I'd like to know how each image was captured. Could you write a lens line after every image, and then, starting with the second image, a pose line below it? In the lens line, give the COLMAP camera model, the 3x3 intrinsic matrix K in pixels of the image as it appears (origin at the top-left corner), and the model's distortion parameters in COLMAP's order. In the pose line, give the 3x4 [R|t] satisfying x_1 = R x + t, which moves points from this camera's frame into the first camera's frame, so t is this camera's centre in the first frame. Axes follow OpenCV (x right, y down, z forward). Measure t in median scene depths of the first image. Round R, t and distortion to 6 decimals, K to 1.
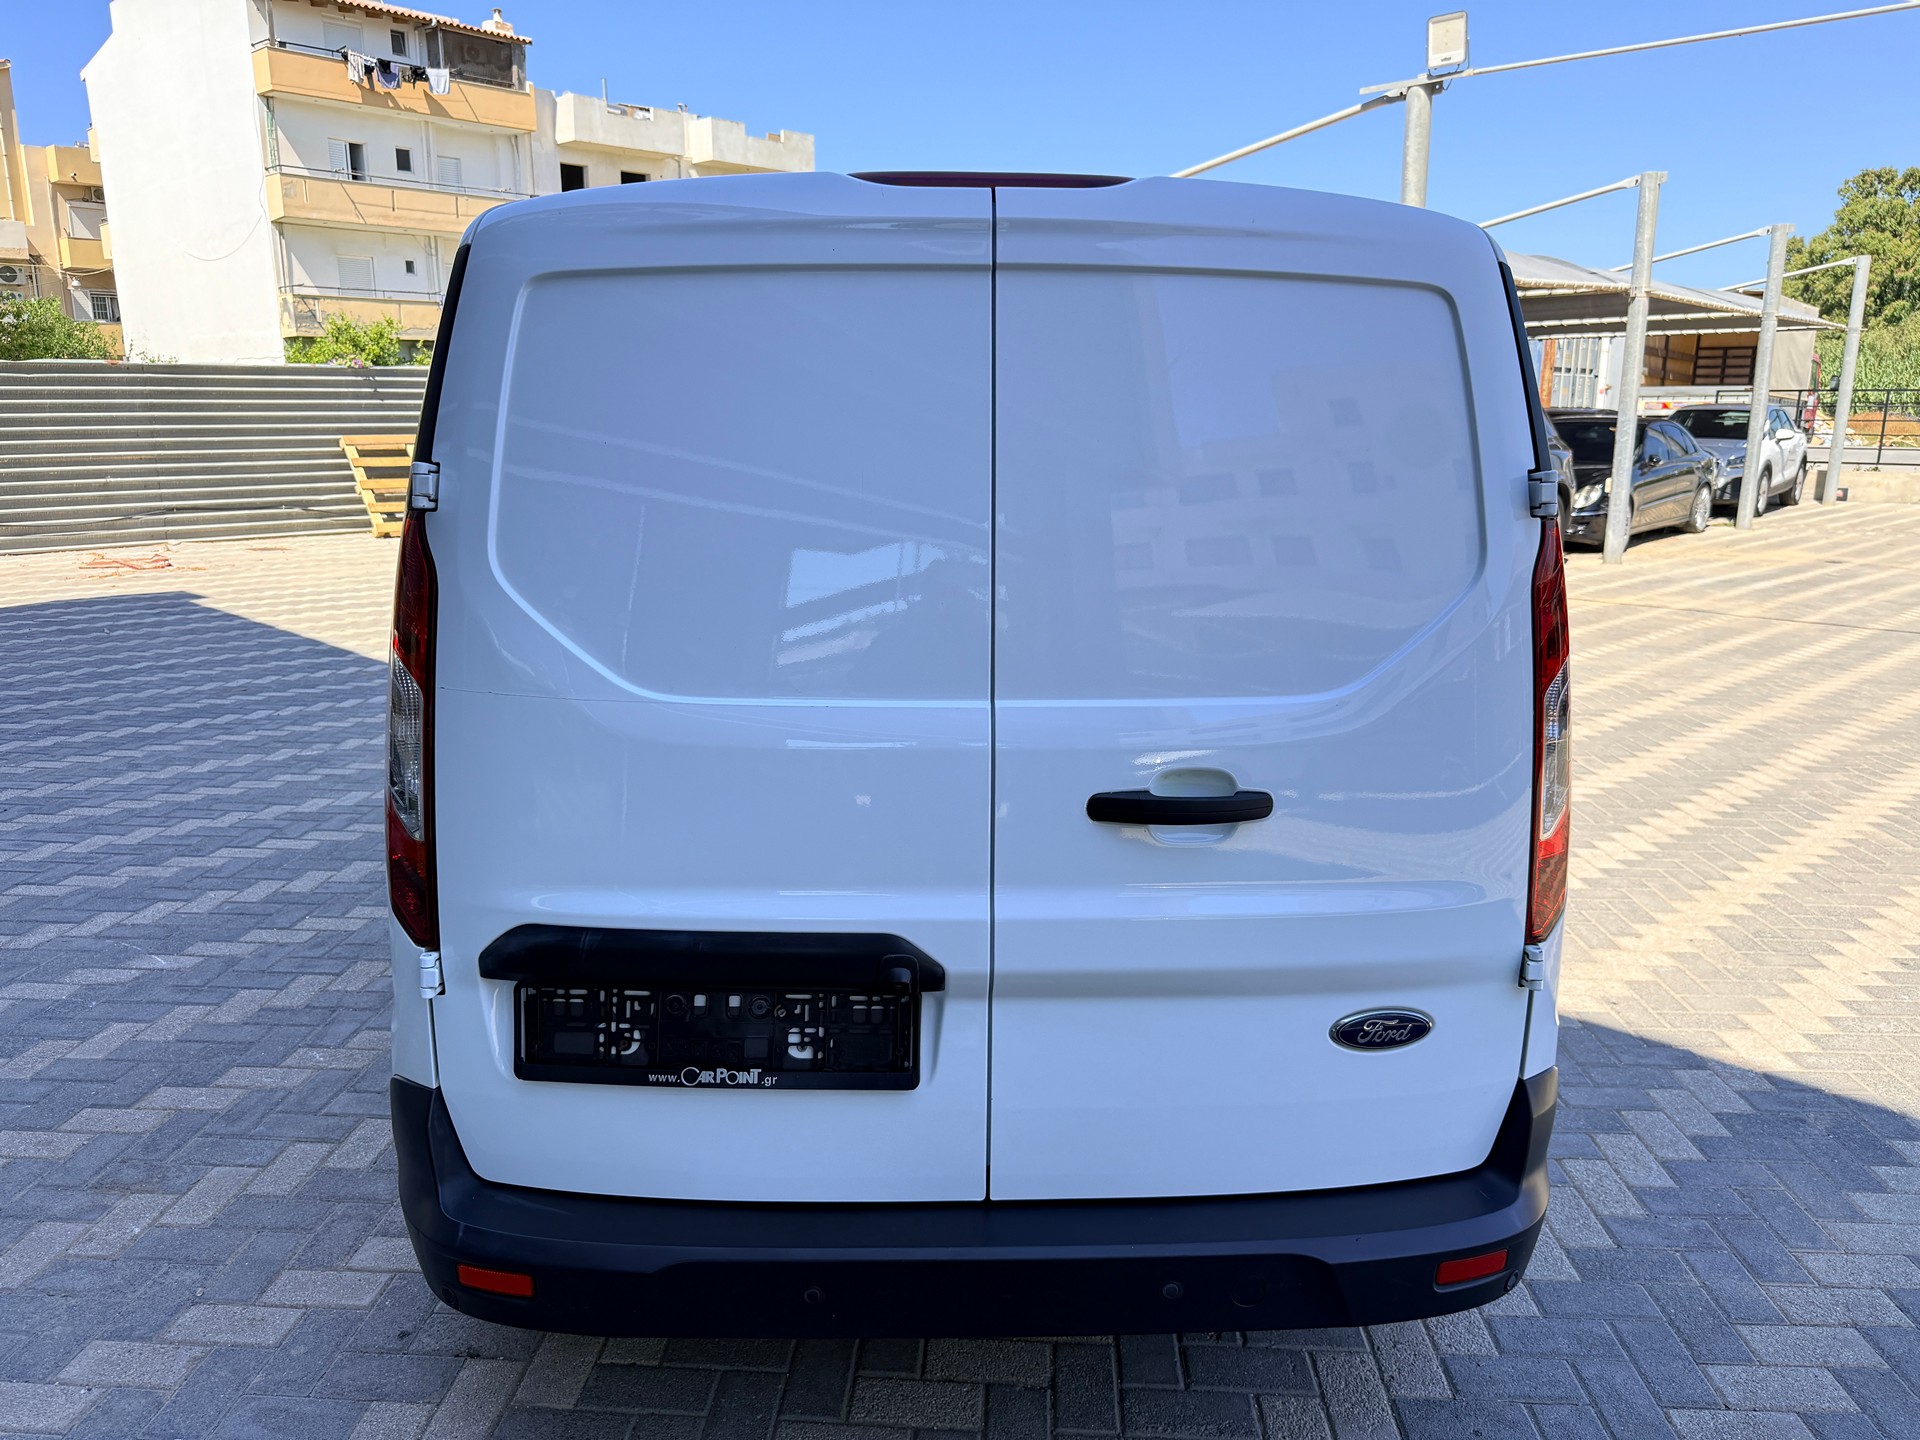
lens RADIAL K [[1372.3, 0, 955.7], [0, 1372.3, 721.7], [0, 0, 1]] dist [-0.001794, -0.007521]
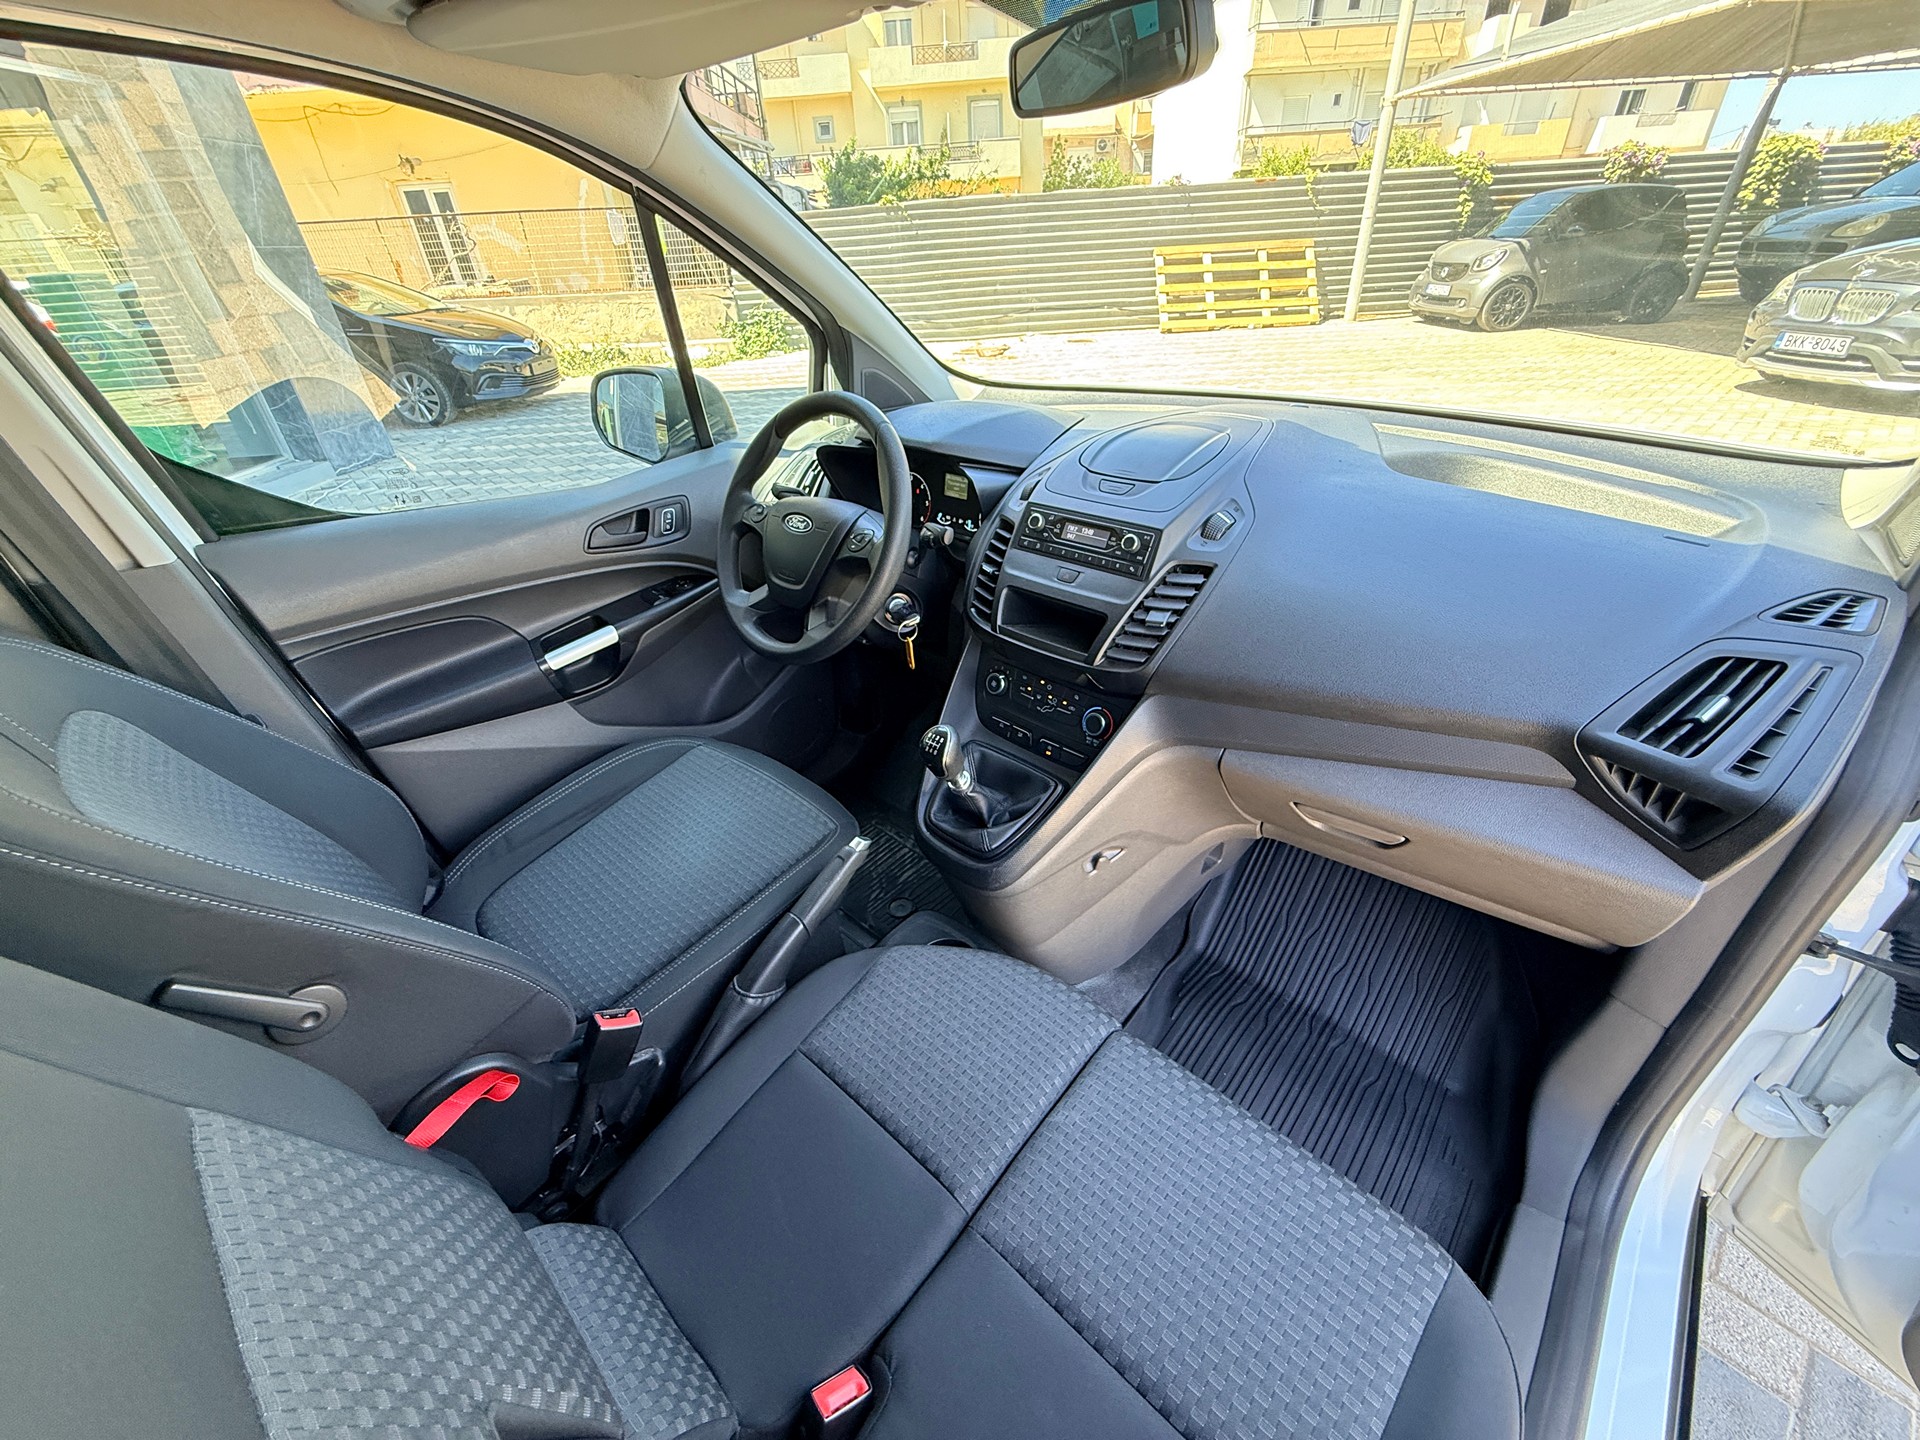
lens RADIAL K [[770.2, 0, 958.7], [0, 770.2, 718.3], [0, 0, 1]] dist [0.001101, 0.000662]
pose [[0.707591, 0.337390, -0.620873, 0.013691], [-0.108367, 0.920068, 0.376473, -0.020570], [0.698264, -0.199107, 0.687593, 0.110311]]
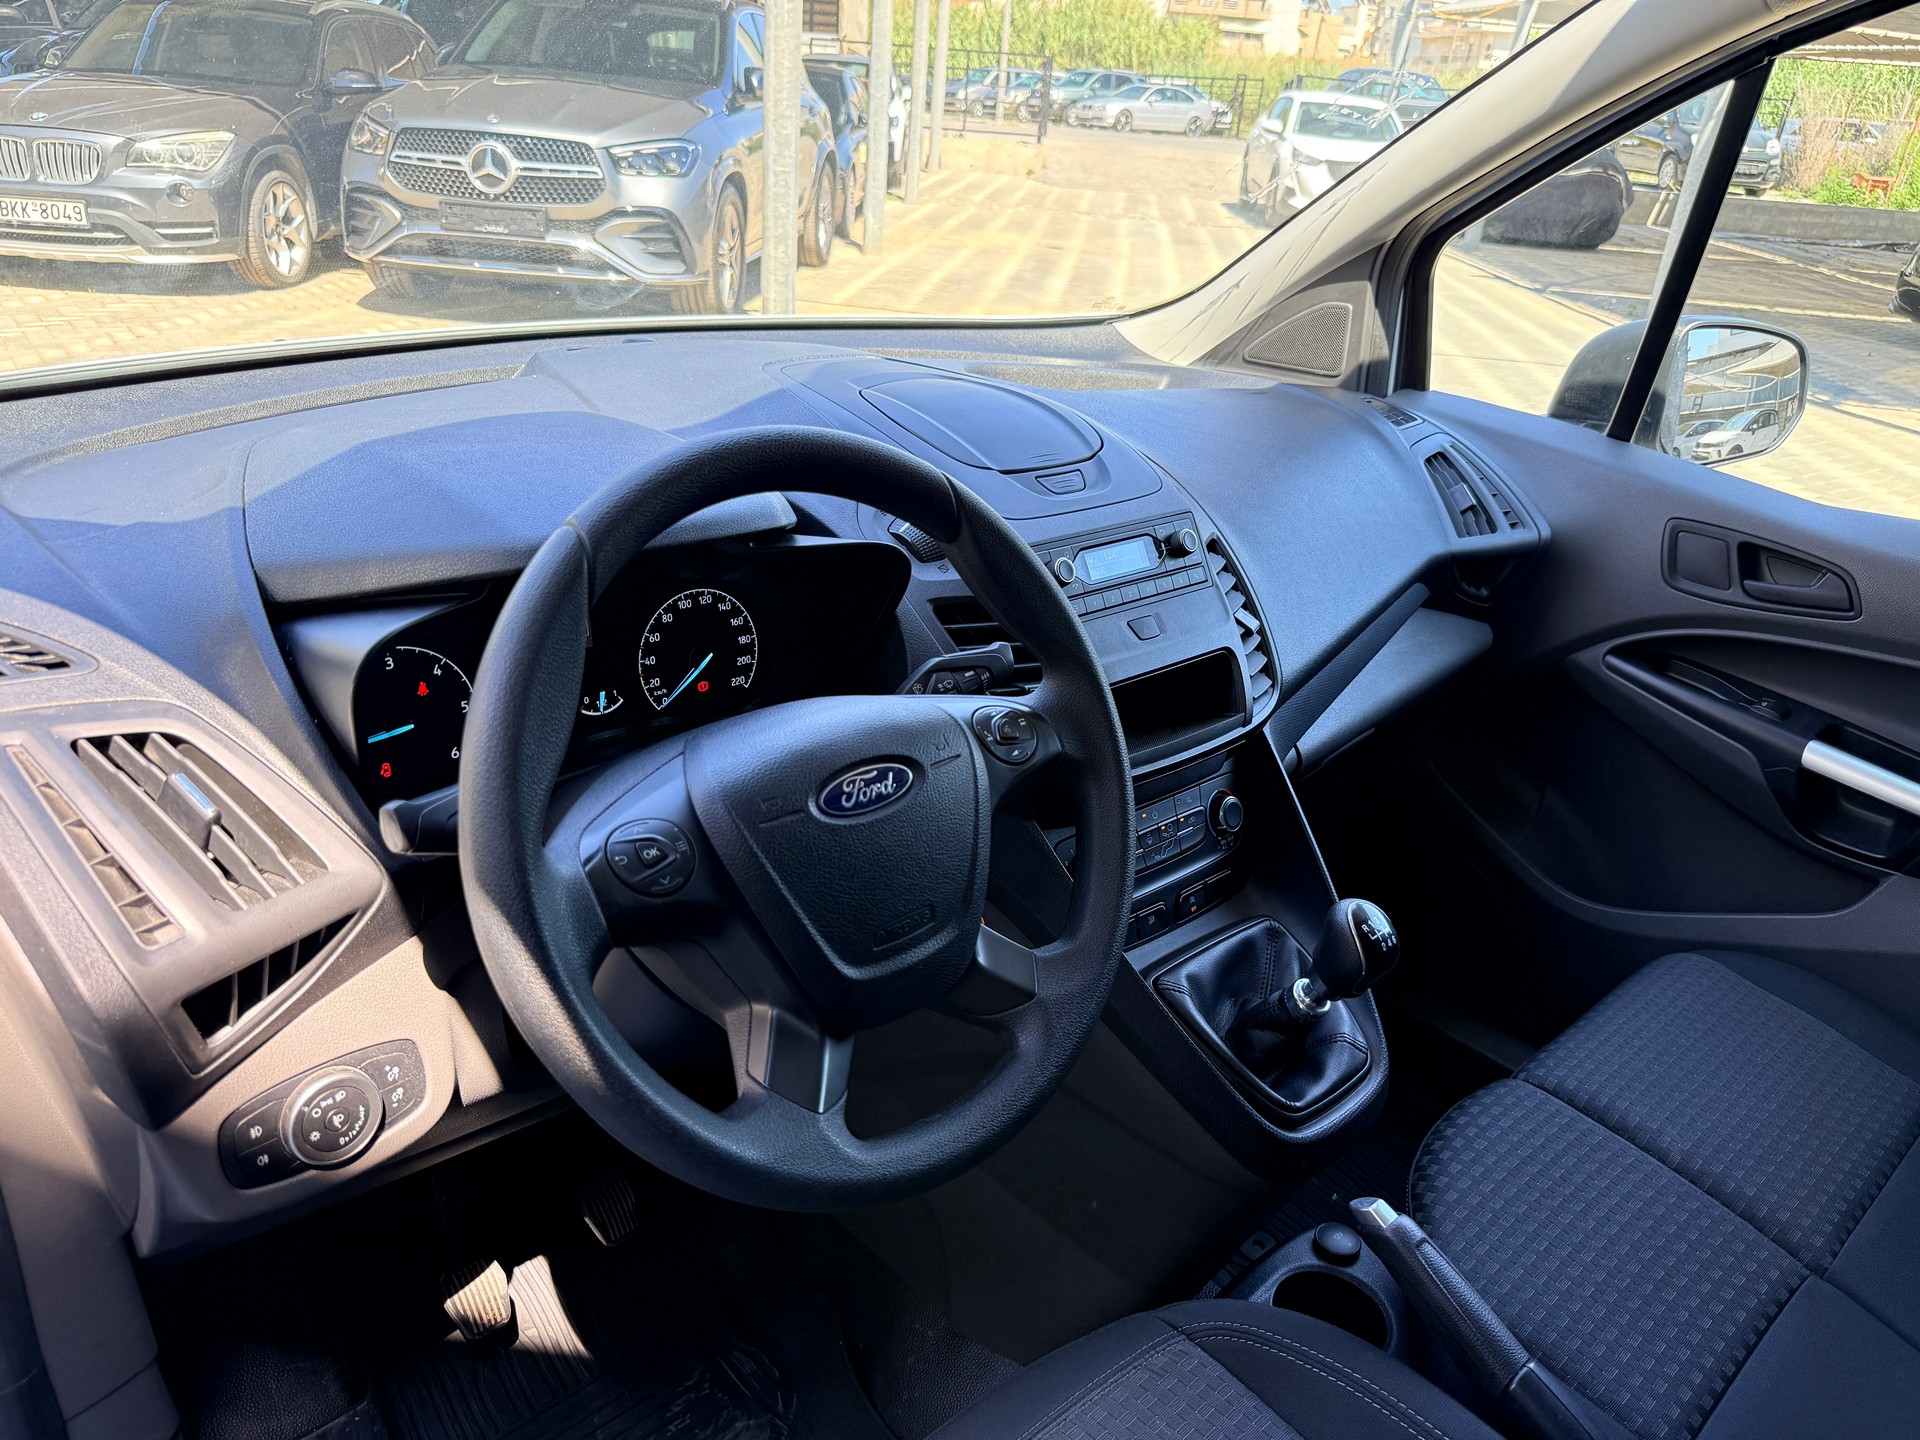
lens RADIAL K [[1381.9, 0, 907.4], [0, 1381.9, 719.6], [0, 0, 1]] dist [0.003659, -0.000708]
pose [[0.775238, -0.225155, 0.590179, -0.022316], [0.082016, 0.962286, 0.259382, -0.021364], [-0.626323, -0.152678, 0.764467, 0.113362]]
